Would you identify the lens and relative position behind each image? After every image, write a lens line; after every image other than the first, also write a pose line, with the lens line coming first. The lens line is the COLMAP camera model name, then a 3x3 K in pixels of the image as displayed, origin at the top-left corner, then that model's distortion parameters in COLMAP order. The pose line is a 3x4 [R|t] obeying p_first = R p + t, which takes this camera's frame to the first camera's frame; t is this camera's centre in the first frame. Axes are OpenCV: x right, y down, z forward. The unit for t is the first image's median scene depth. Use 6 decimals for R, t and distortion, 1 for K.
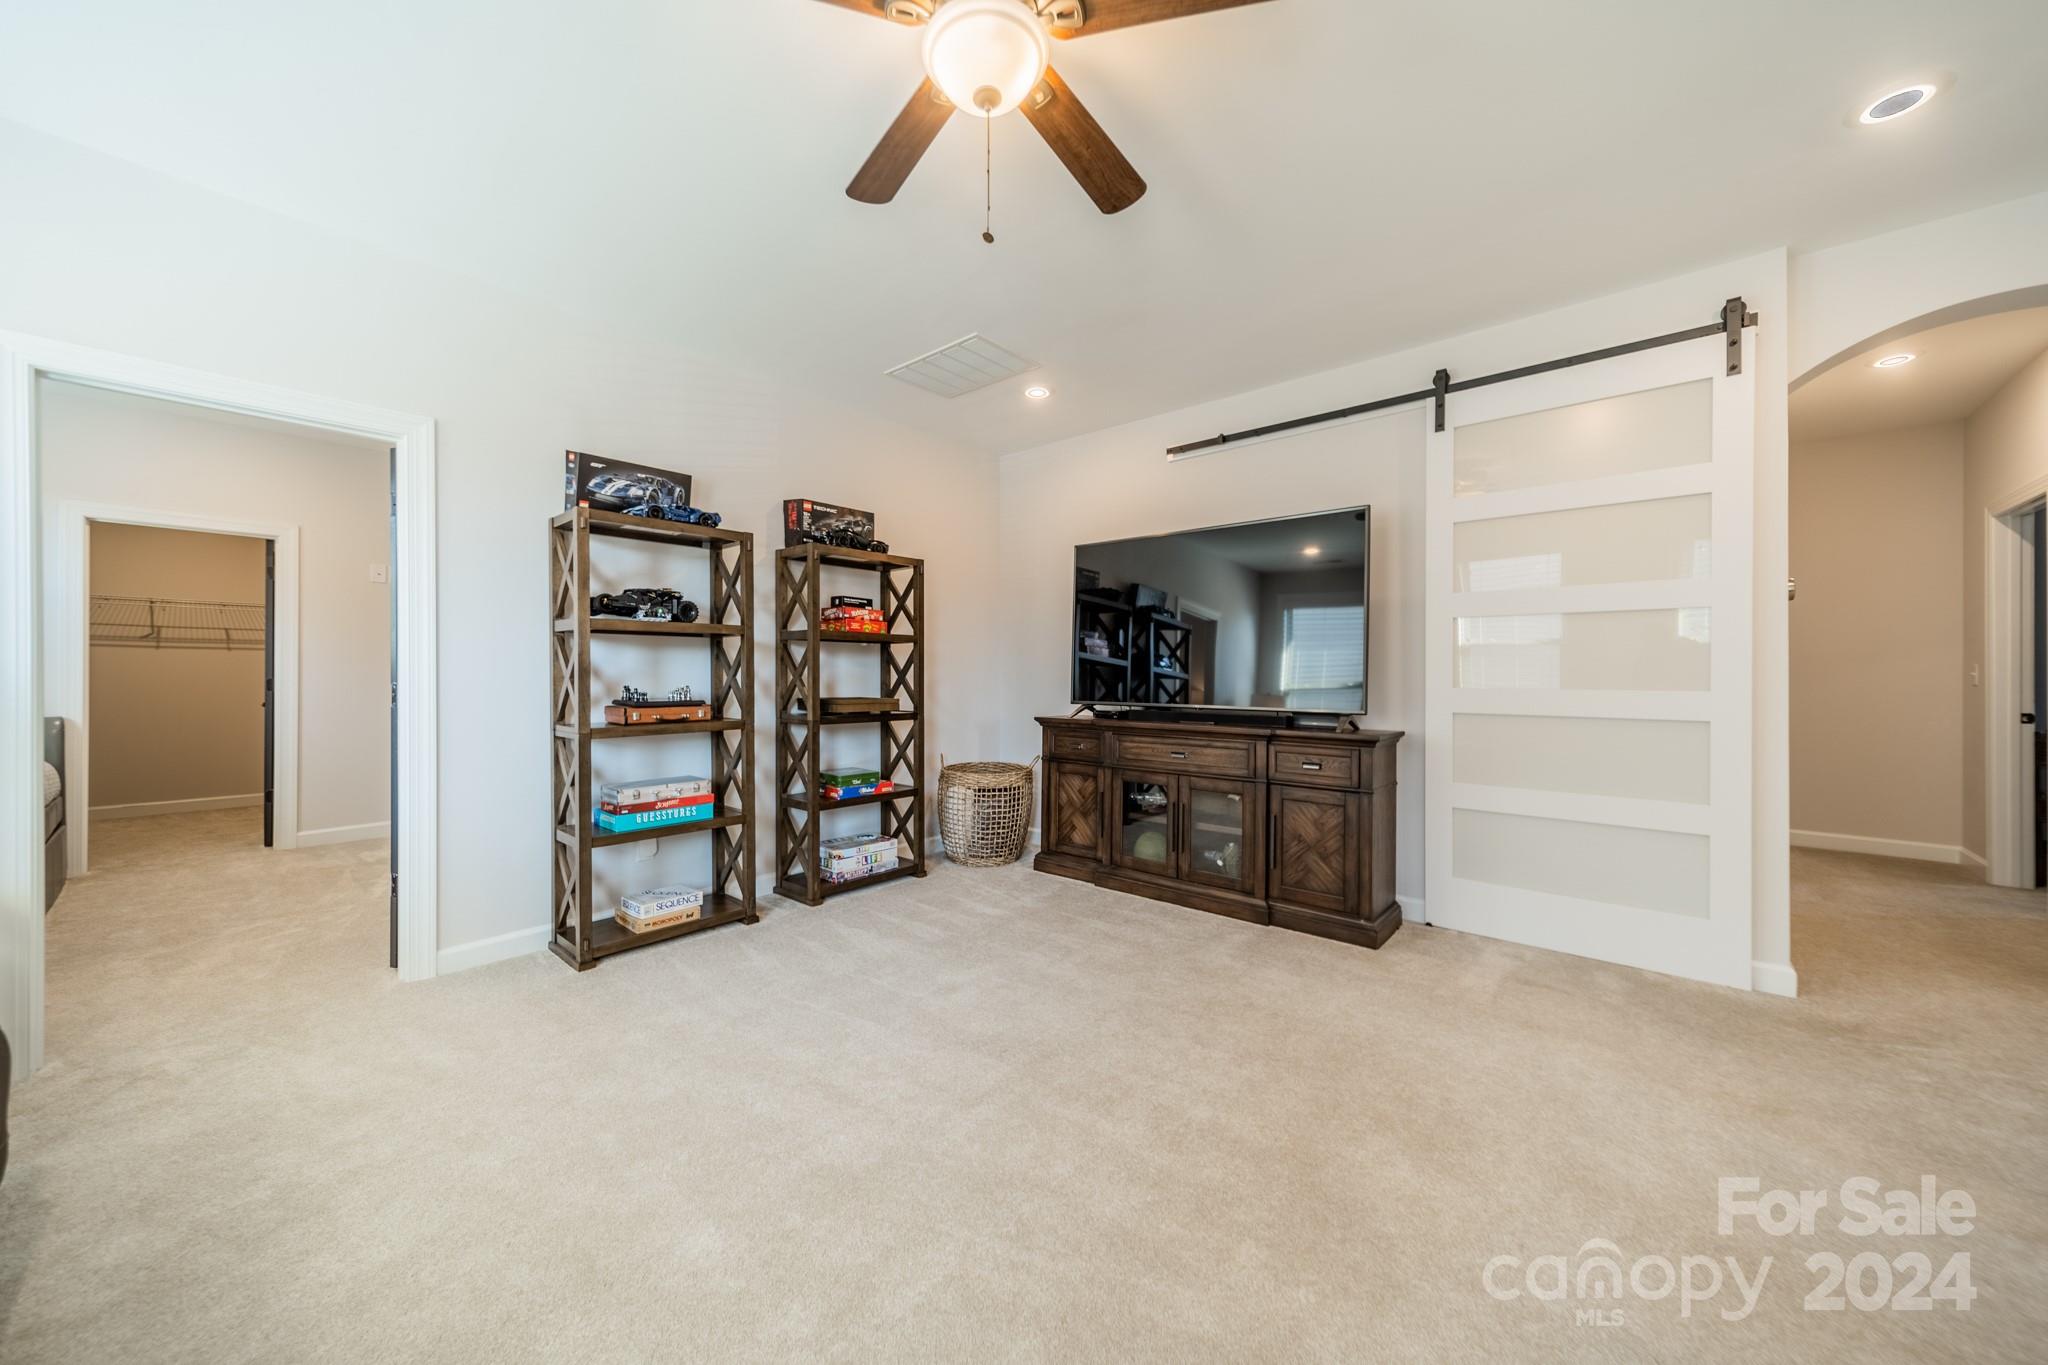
lens RADIAL K [[728.3, 0, 1024.0], [0, 728.3, 674.6], [0, 0, 1]] dist [0.005905, -0.000173]
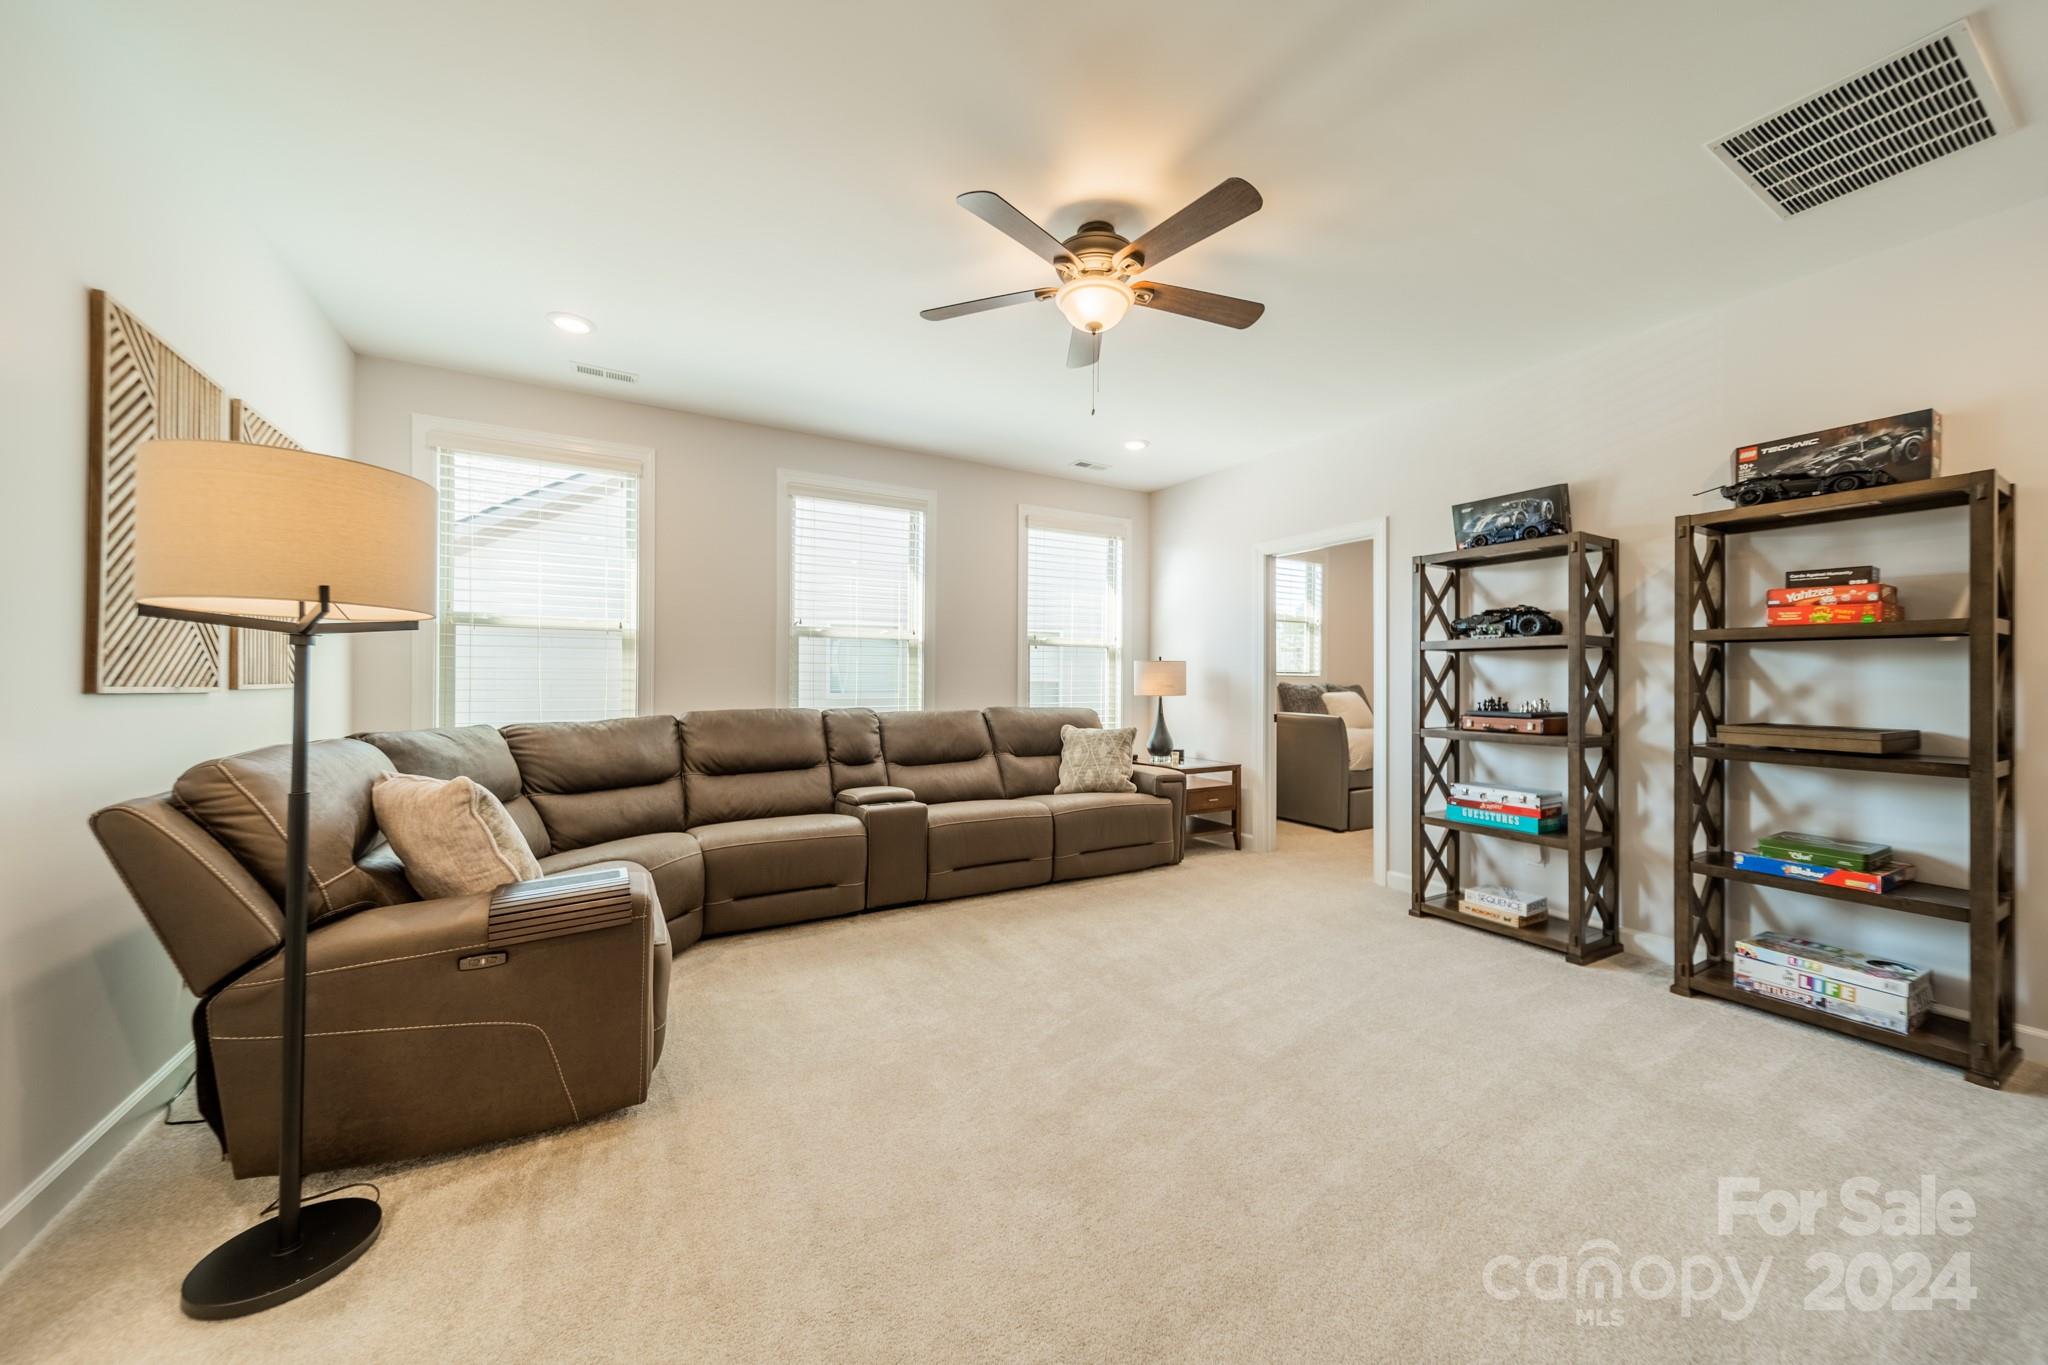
lens RADIAL K [[728.3, 0, 1024.0], [0, 728.3, 674.6], [0, 0, 1]] dist [0.005905, -0.000173]
pose [[-0.322663, -0.010225, -0.946459, 0.708412], [-0.008824, 0.999931, -0.007794, -0.003442], [0.946473, 0.005837, -0.322731, 0.645576]]
